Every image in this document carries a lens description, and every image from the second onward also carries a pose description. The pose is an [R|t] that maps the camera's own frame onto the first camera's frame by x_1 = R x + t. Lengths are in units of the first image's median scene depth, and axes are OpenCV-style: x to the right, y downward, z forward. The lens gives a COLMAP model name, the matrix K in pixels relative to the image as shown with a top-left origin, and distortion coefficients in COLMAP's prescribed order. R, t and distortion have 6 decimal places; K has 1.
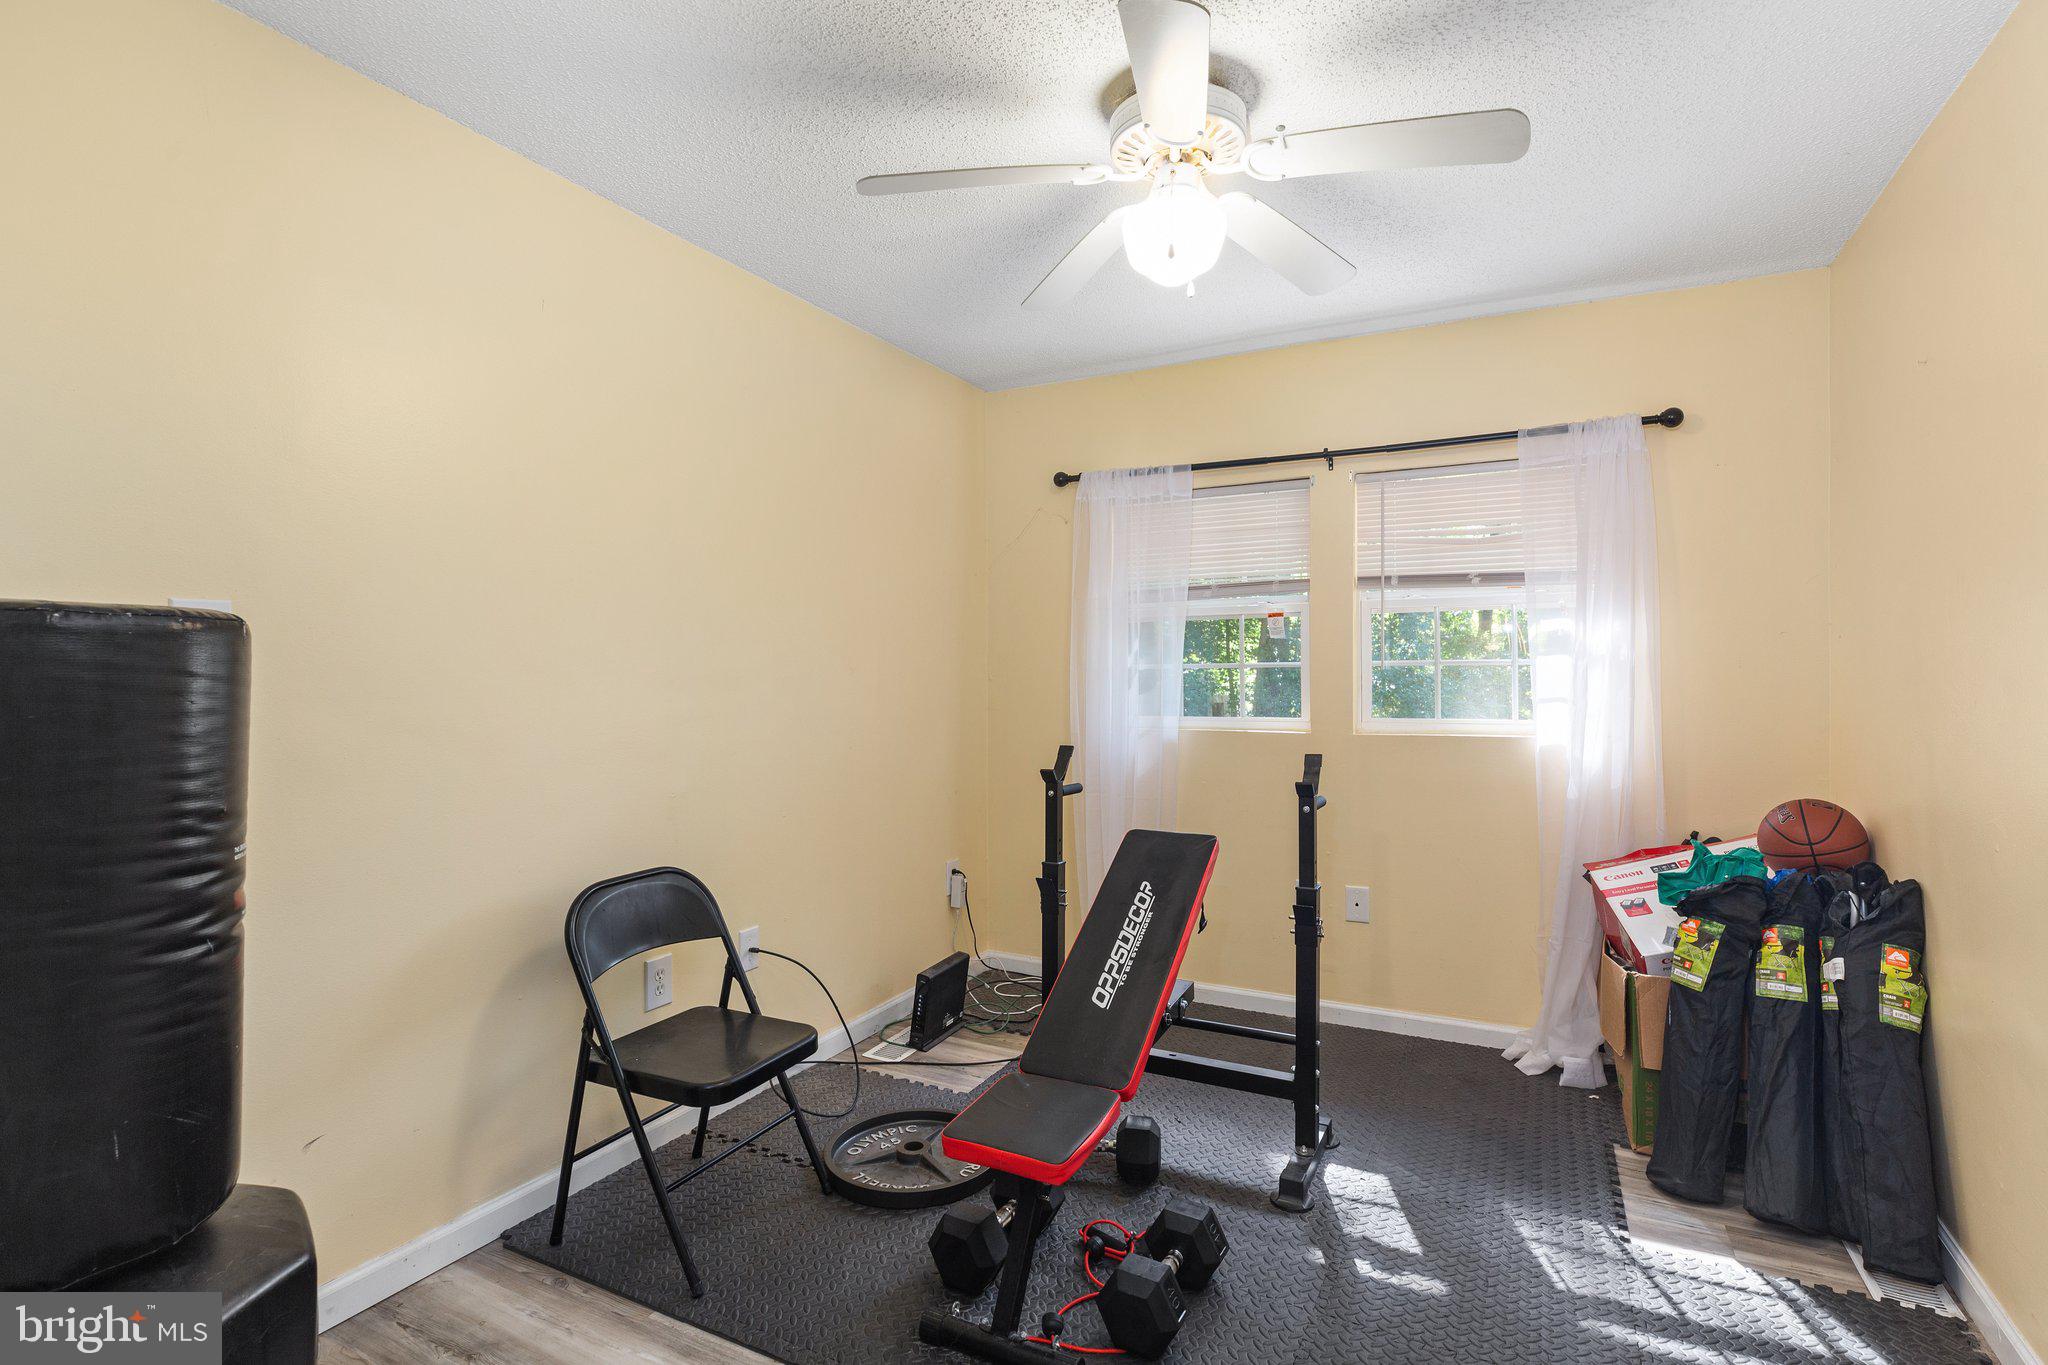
lens RADIAL K [[1030.2, 0, 1024.3], [0, 1030.2, 679.0], [0, 0, 1]] dist [0.004060, 0.000312]
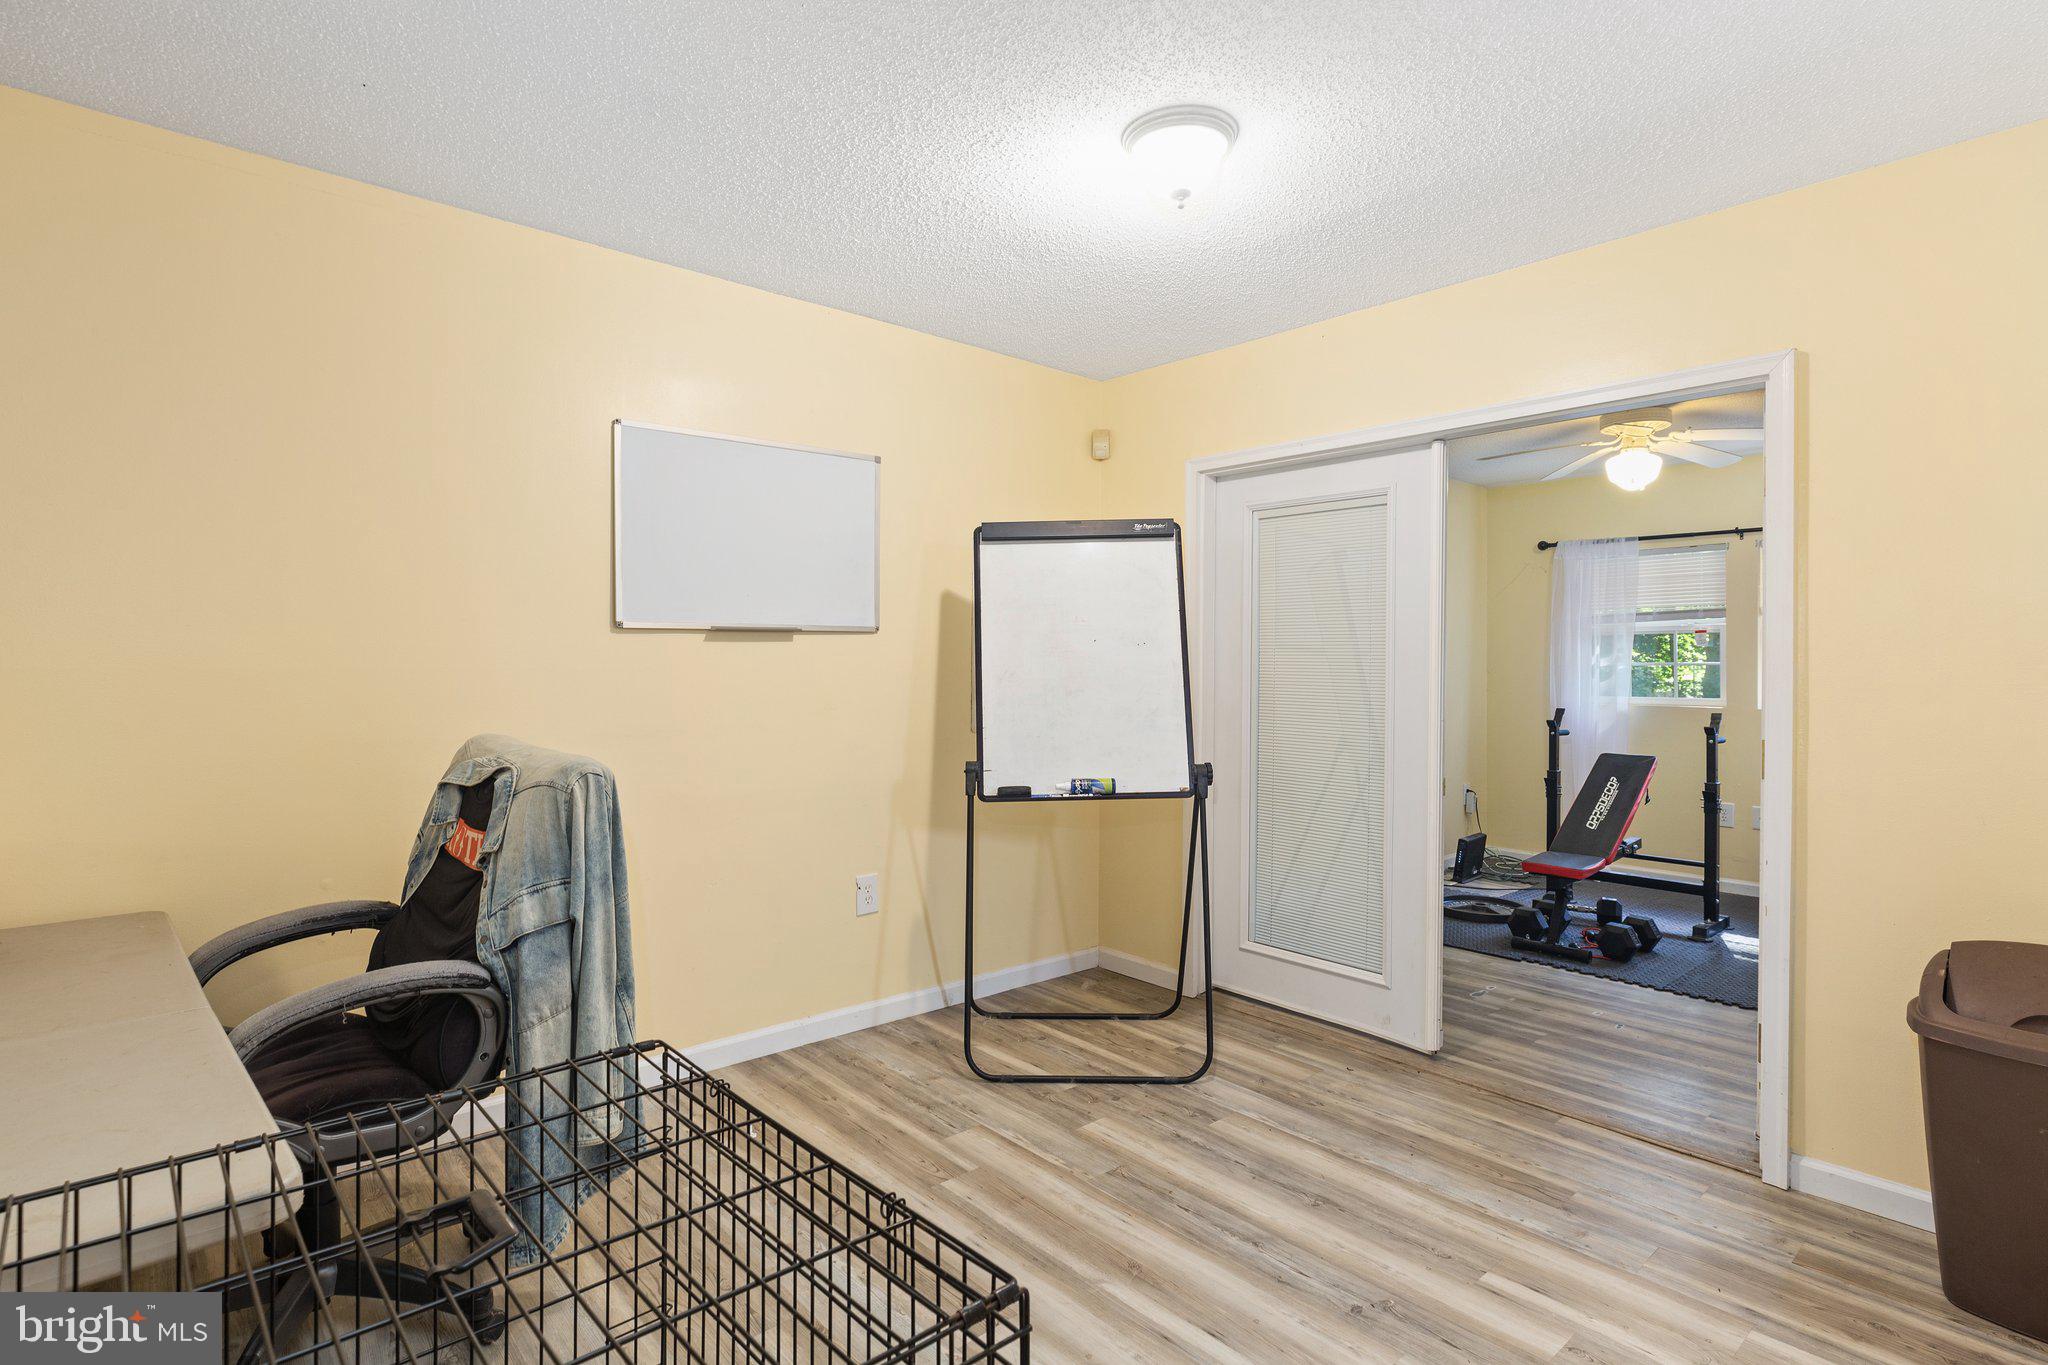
lens RADIAL K [[1030.2, 0, 1014.6], [0, 1030.2, 664.4], [0, 0, 1]] dist [0.004060, 0.000312]
pose [[0.930174, 0.001695, -0.367115, -0.185577], [-0.003178, 0.999989, -0.003437, -0.004205], [0.367105, 0.004364, 0.930169, -1.041349]]
